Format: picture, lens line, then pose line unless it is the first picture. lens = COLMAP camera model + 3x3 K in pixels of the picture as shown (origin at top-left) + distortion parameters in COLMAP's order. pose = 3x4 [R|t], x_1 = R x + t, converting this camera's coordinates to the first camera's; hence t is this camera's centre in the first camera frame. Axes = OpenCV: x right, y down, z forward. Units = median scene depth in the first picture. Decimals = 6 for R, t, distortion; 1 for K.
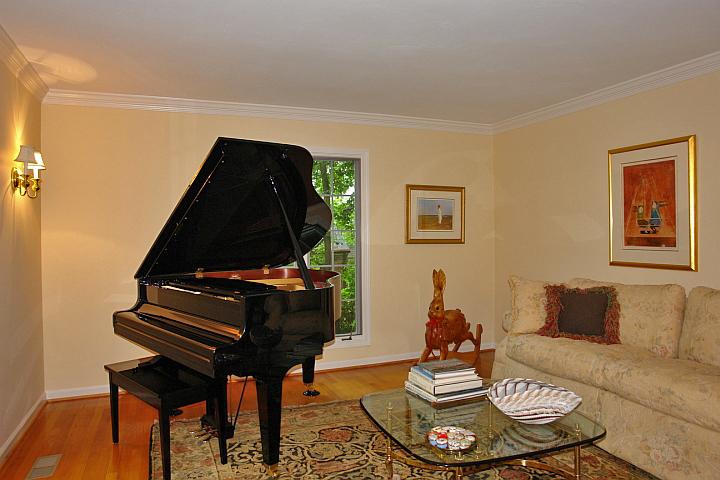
lens RADIAL K [[499.0, 0, 360.0], [0, 499.0, 240.0], [0, 0, 1]] dist [-0.103648, 0.067677]
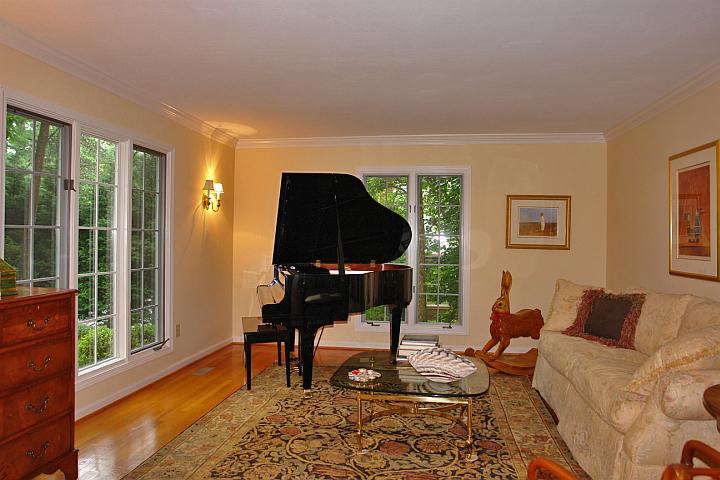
lens RADIAL K [[499.0, 0, 360.0], [0, 499.0, 240.0], [0, 0, 1]] dist [-0.103648, 0.067677]
pose [[0.859211, 0.019941, -0.511233, 0.456628], [-0.025745, 0.999659, -0.004277, 0.002886], [0.510973, 0.016836, 0.859432, -0.139024]]
